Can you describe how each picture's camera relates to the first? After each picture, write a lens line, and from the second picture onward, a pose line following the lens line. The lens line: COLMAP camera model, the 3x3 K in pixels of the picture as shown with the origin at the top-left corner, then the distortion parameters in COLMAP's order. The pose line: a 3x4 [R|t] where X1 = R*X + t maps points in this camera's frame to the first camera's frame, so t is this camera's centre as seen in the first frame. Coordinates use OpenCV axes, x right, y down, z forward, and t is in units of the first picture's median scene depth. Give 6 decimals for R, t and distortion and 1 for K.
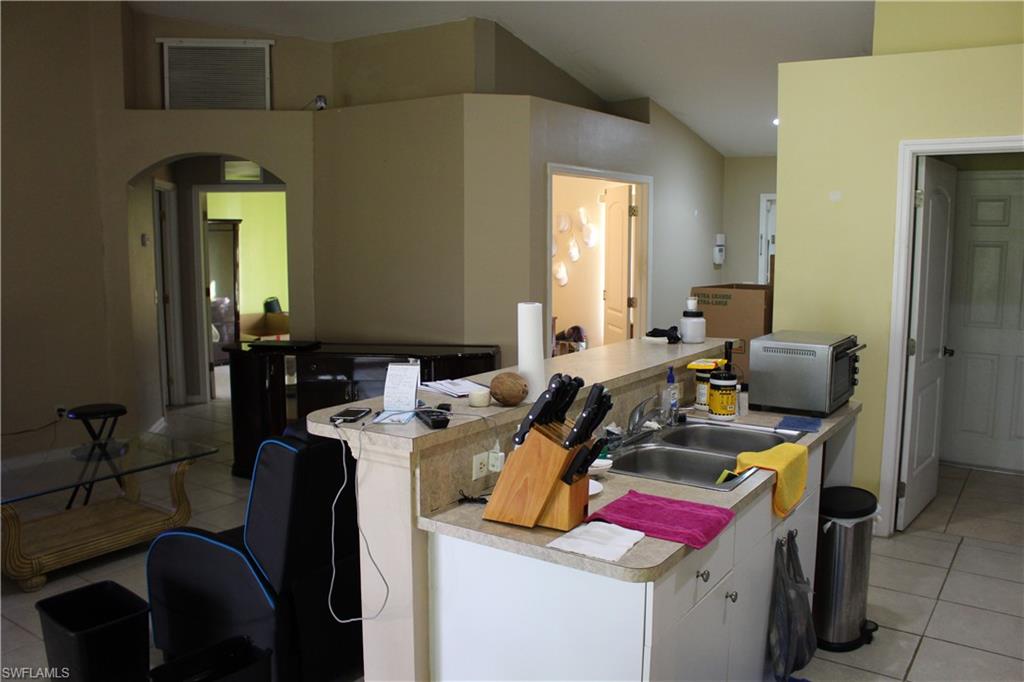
lens RADIAL K [[844.3, 0, 512.0], [0, 844.3, 341.0], [0, 0, 1]] dist [-0.166113, 0.144219]
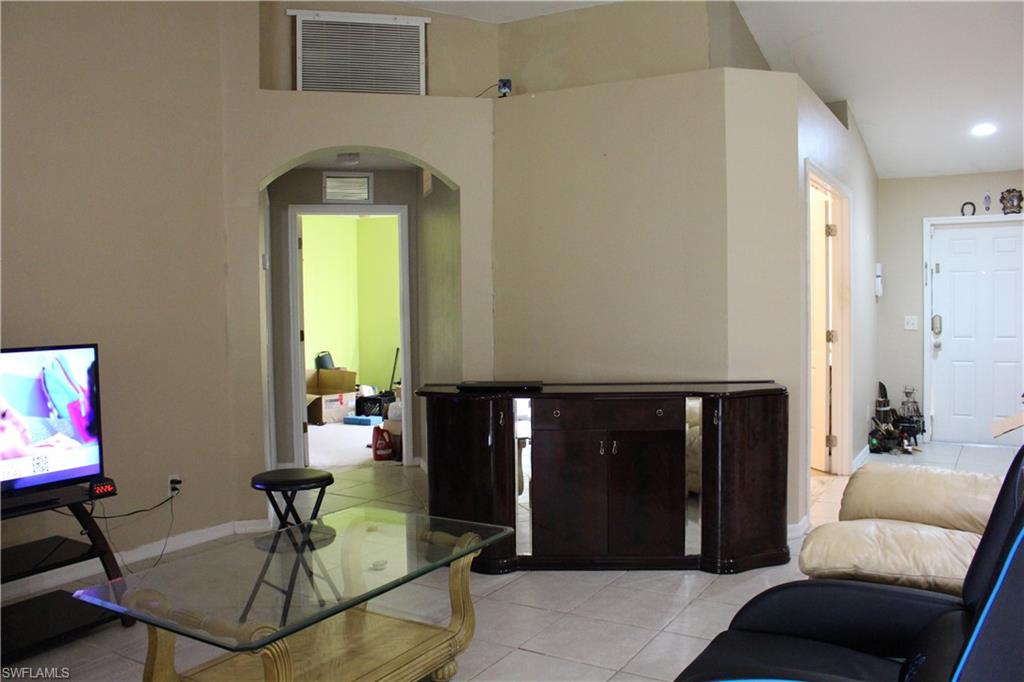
lens RADIAL K [[844.3, 0, 512.0], [0, 844.3, 341.0], [0, 0, 1]] dist [-0.166113, 0.144219]
pose [[0.997627, -0.017562, 0.066570, -0.276388], [0.022945, 0.996451, -0.080986, 0.023265], [-0.064911, 0.082322, 0.994490, 0.208893]]
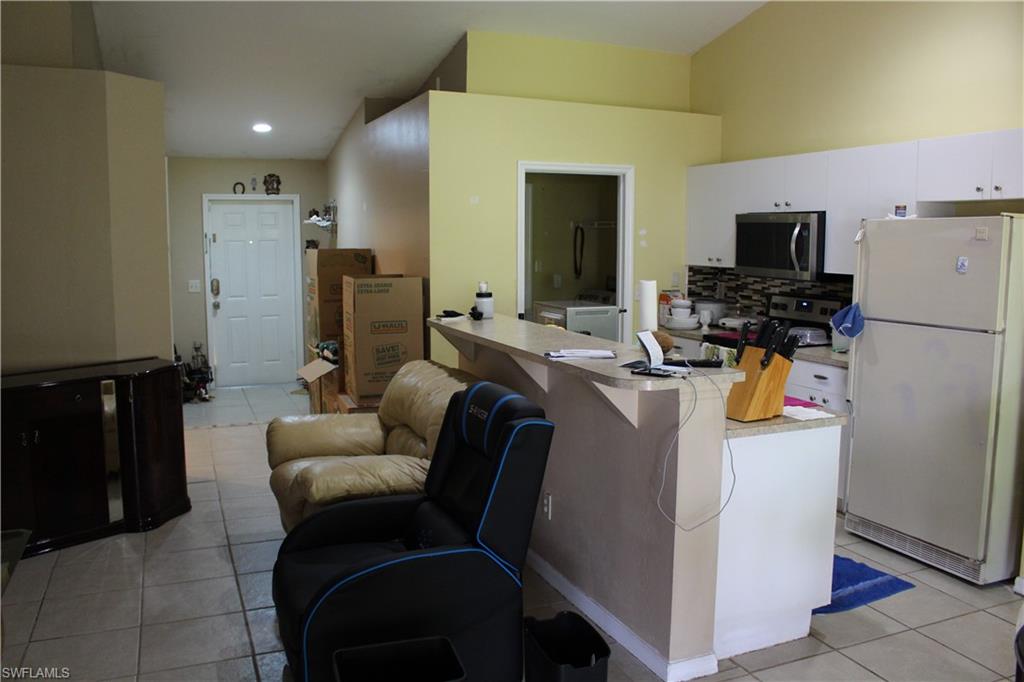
lens RADIAL K [[844.3, 0, 512.0], [0, 844.3, 341.0], [0, 0, 1]] dist [-0.166113, 0.144219]
pose [[0.538548, -0.104869, 0.836043, -0.484868], [0.105283, 0.992824, 0.056715, -0.018548], [-0.835991, 0.057478, 0.545724, 0.175684]]
